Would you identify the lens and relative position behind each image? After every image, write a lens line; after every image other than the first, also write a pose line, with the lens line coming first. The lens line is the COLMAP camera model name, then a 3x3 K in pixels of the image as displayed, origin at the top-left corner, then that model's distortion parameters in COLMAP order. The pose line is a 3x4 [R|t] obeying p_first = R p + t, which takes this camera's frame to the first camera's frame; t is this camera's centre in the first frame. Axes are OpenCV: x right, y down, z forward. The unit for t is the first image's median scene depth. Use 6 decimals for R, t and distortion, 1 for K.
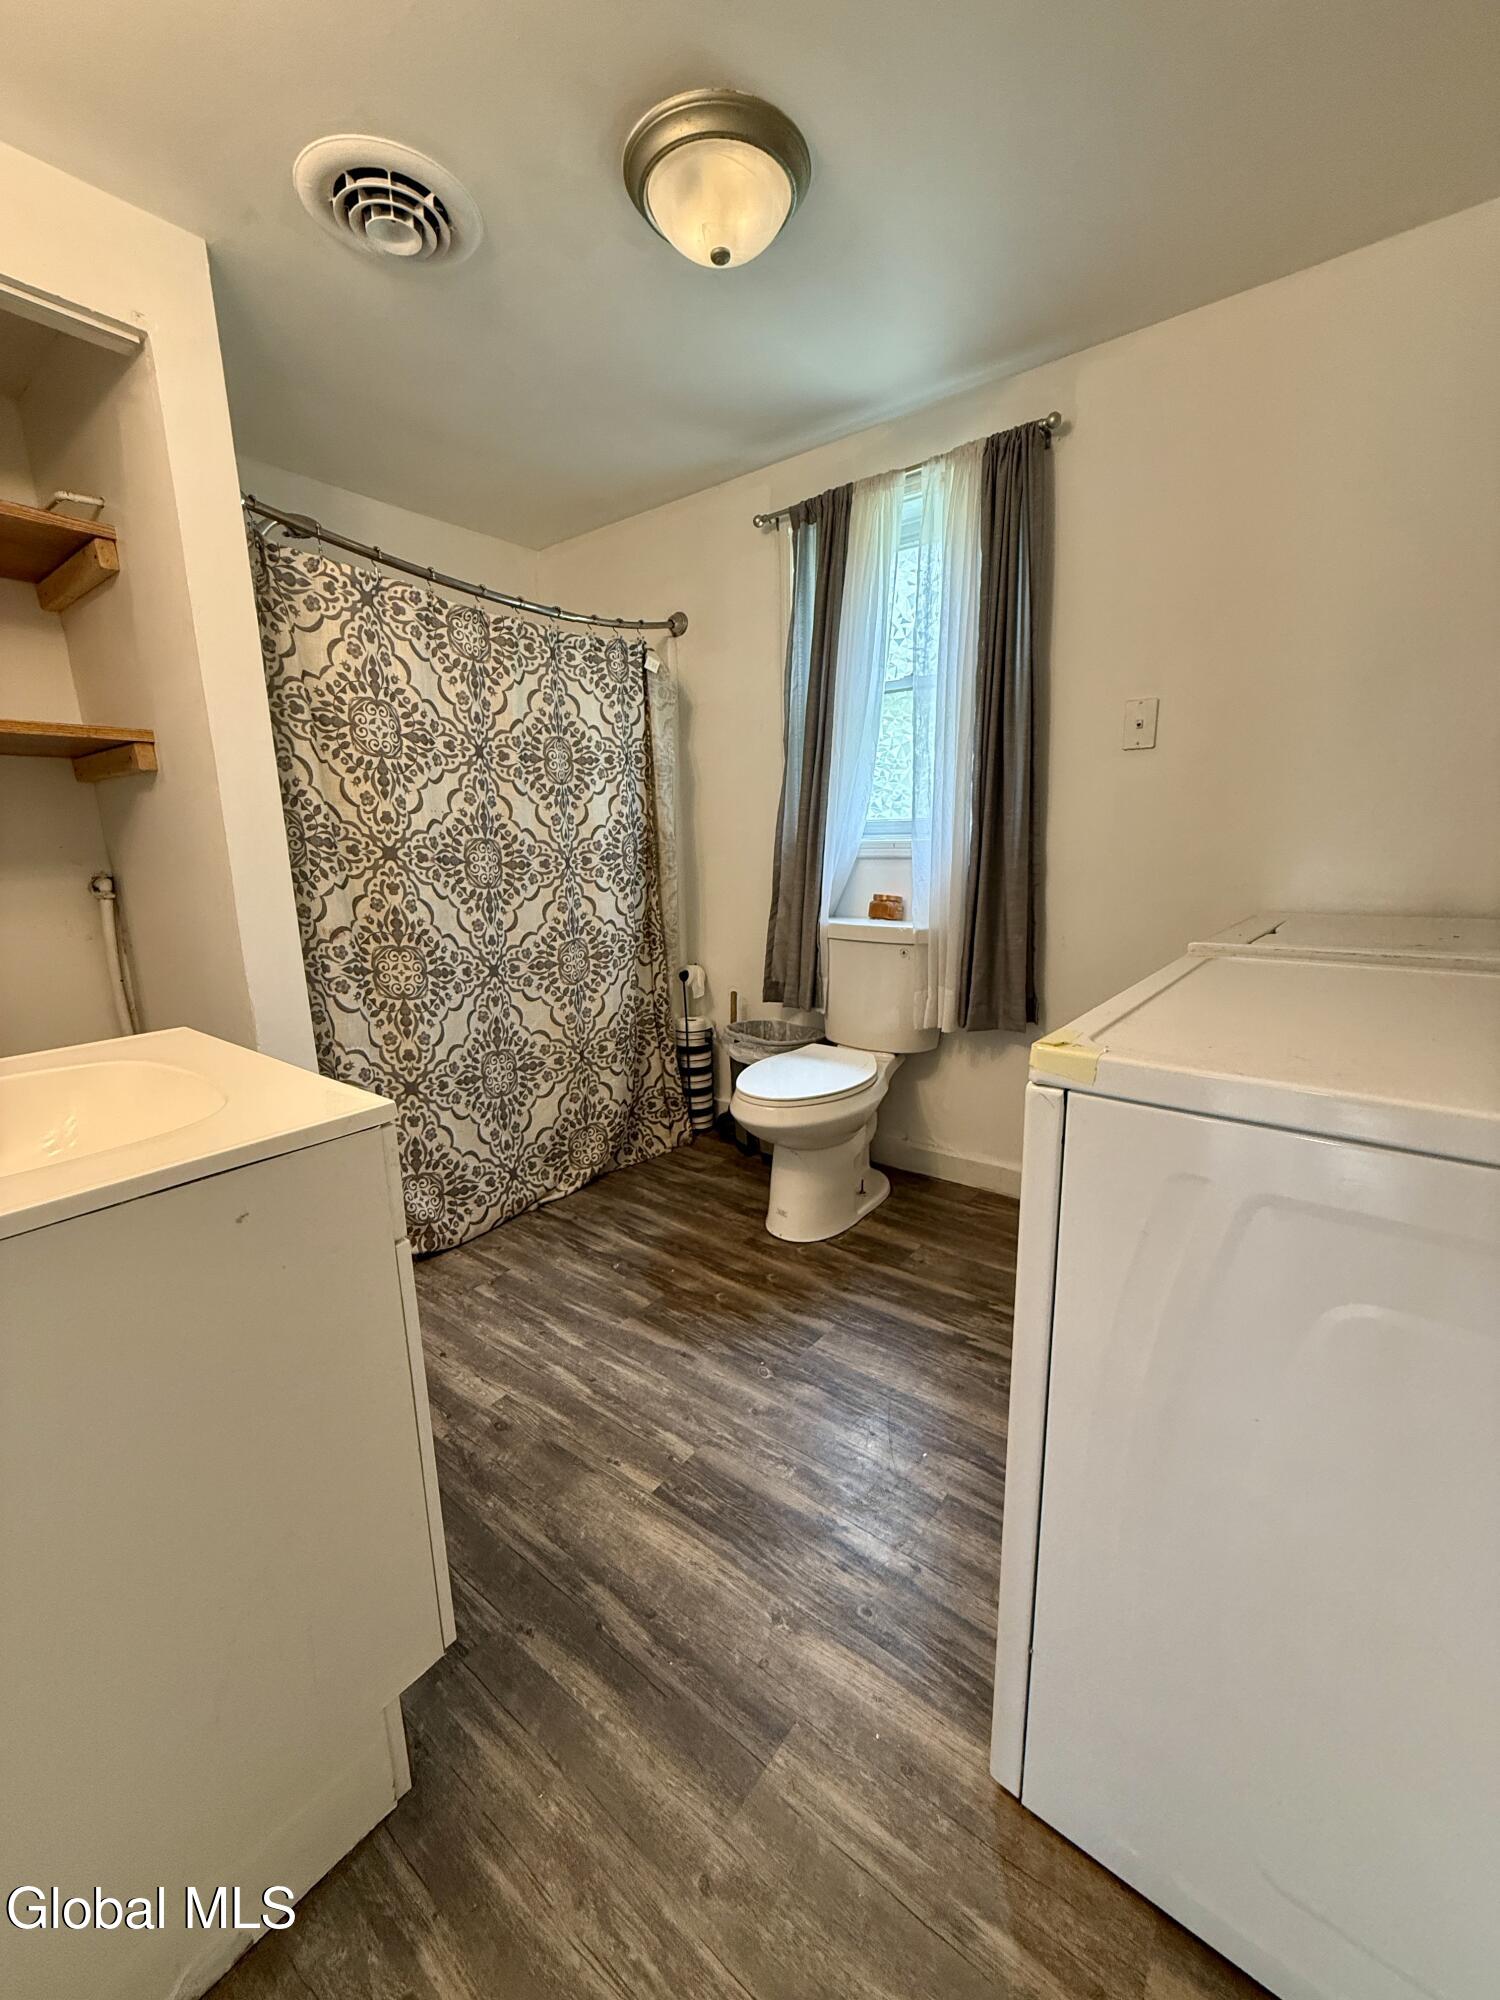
lens RADIAL K [[799.7, 0, 747.3], [0, 799.7, 992.2], [0, 0, 1]] dist [0.000700, -0.000266]
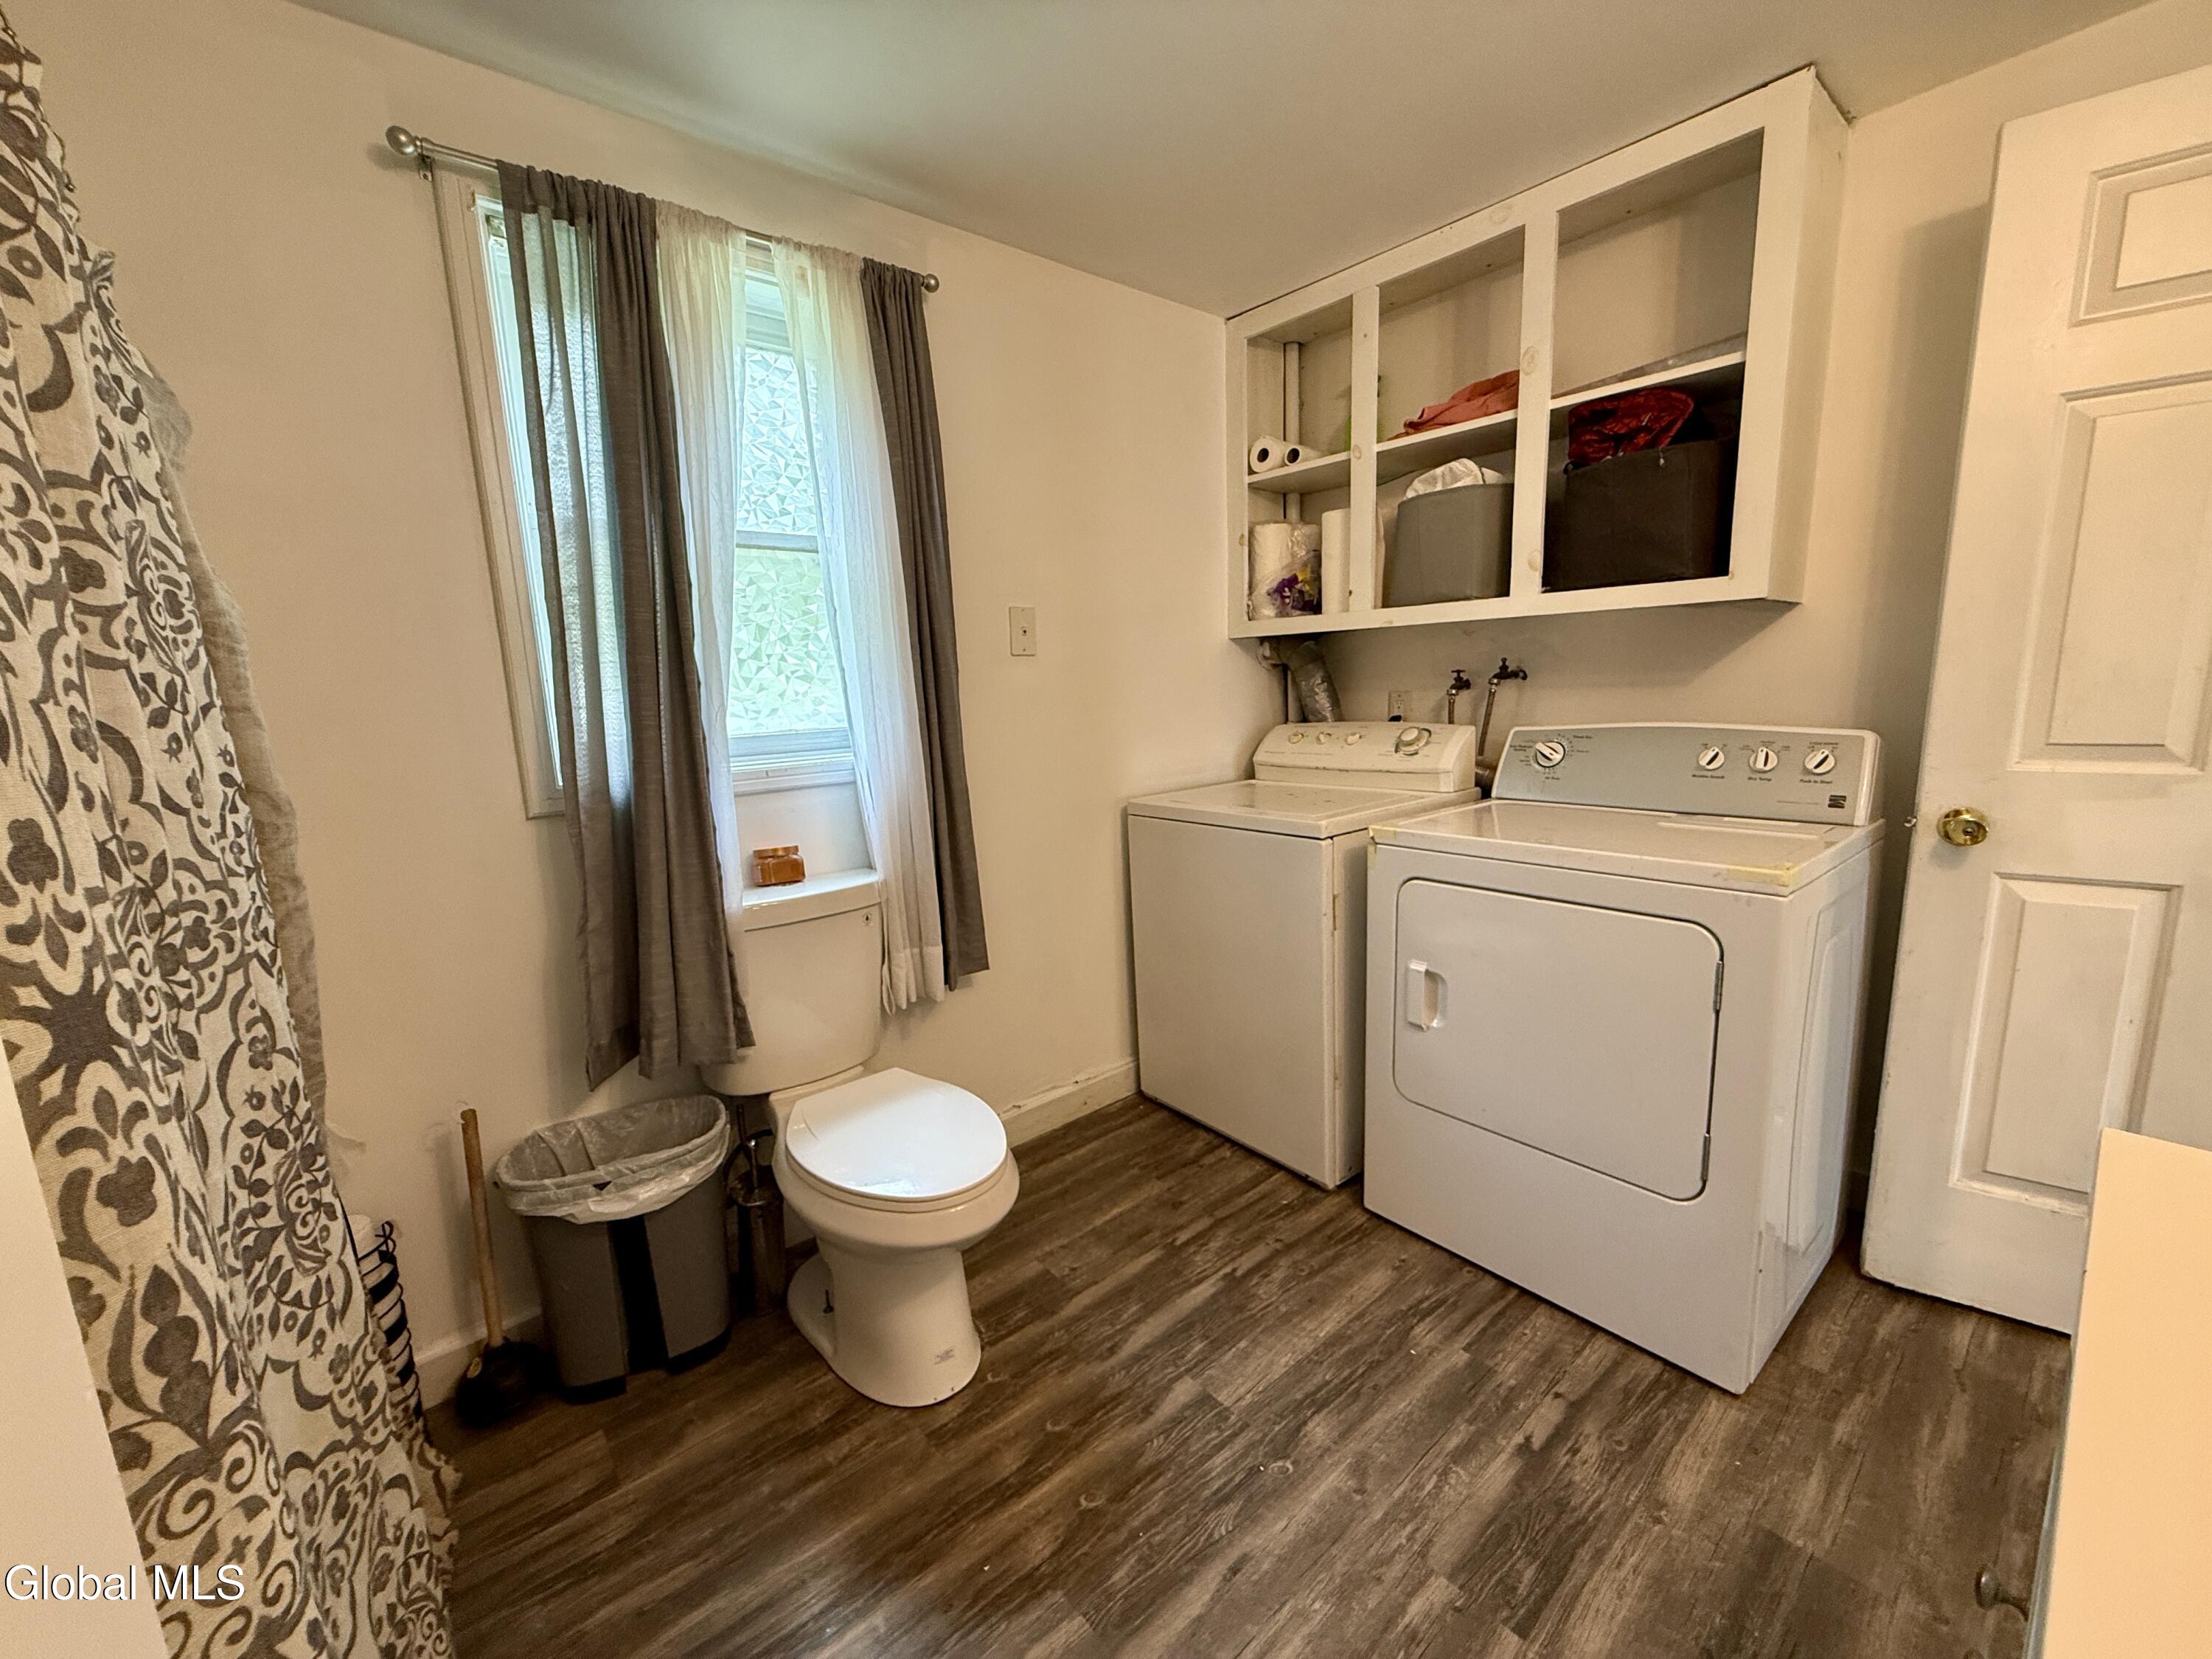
lens RADIAL K [[884.5, 0, 1100.9], [0, 884.5, 829.7], [0, 0, 1]] dist [0.000700, -0.000266]
pose [[0.205180, -0.149192, 0.967286, -0.589740], [0.224430, 0.969151, 0.101874, -0.183958], [-0.952645, 0.196186, 0.232334, 0.692874]]
